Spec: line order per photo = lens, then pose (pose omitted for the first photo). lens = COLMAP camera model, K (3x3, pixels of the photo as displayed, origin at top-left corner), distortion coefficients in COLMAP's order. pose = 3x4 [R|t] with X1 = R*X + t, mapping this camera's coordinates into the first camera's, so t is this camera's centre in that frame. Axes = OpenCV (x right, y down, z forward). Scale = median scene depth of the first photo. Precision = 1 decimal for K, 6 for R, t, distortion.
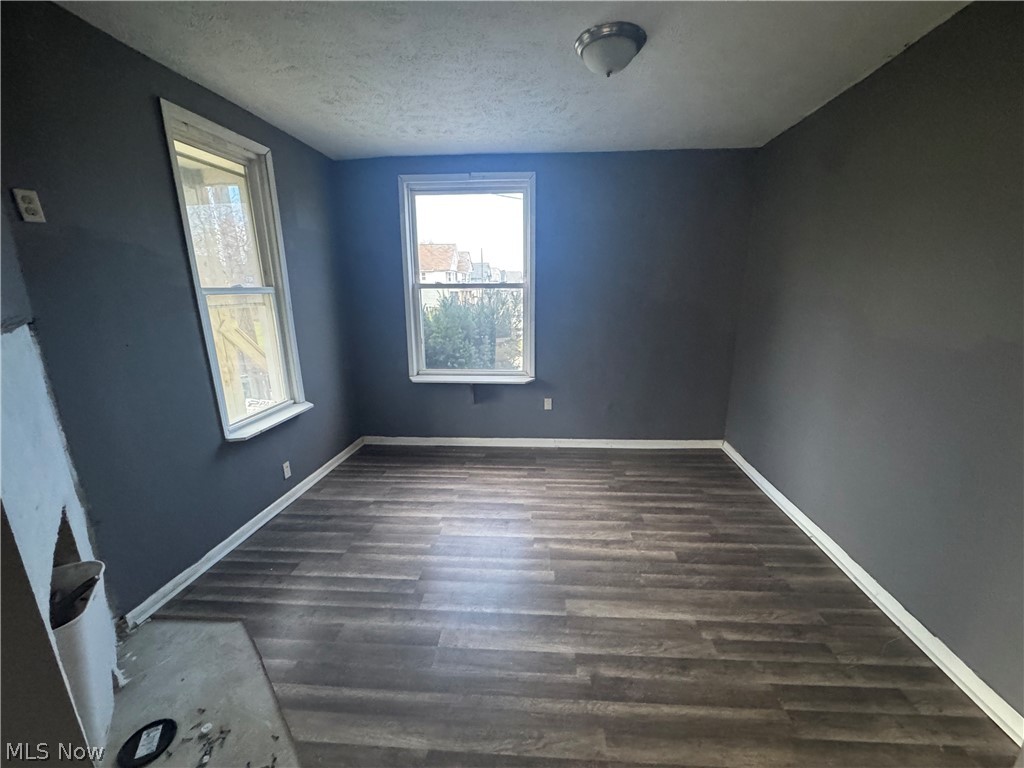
lens RADIAL K [[407.8, 0, 513.4], [0, 407.8, 380.1], [0, 0, 1]] dist [0.000838, -0.000124]
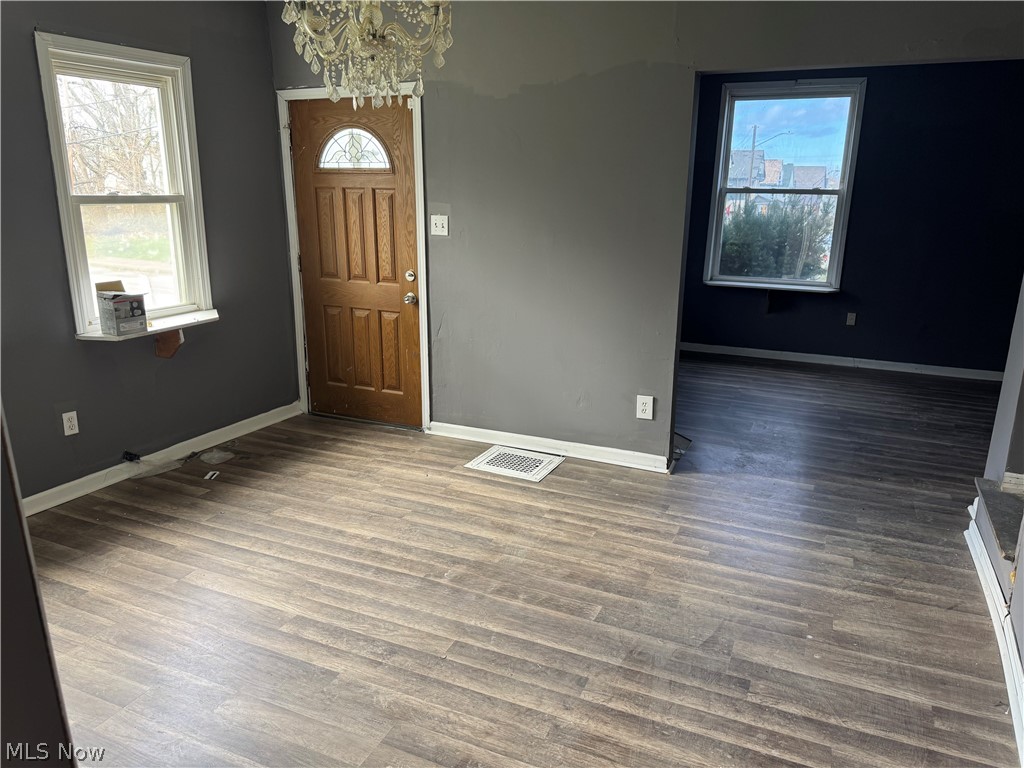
lens RADIAL K [[723.4, 0, 512.0], [0, 723.4, 384.0], [0, 0, 1]] dist [0.002338, -0.002437]
pose [[0.929649, 0.113068, -0.350668, -0.044234], [-0.101826, 0.993525, 0.050398, 0.221432], [0.354096, -0.011146, 0.935143, -0.918306]]
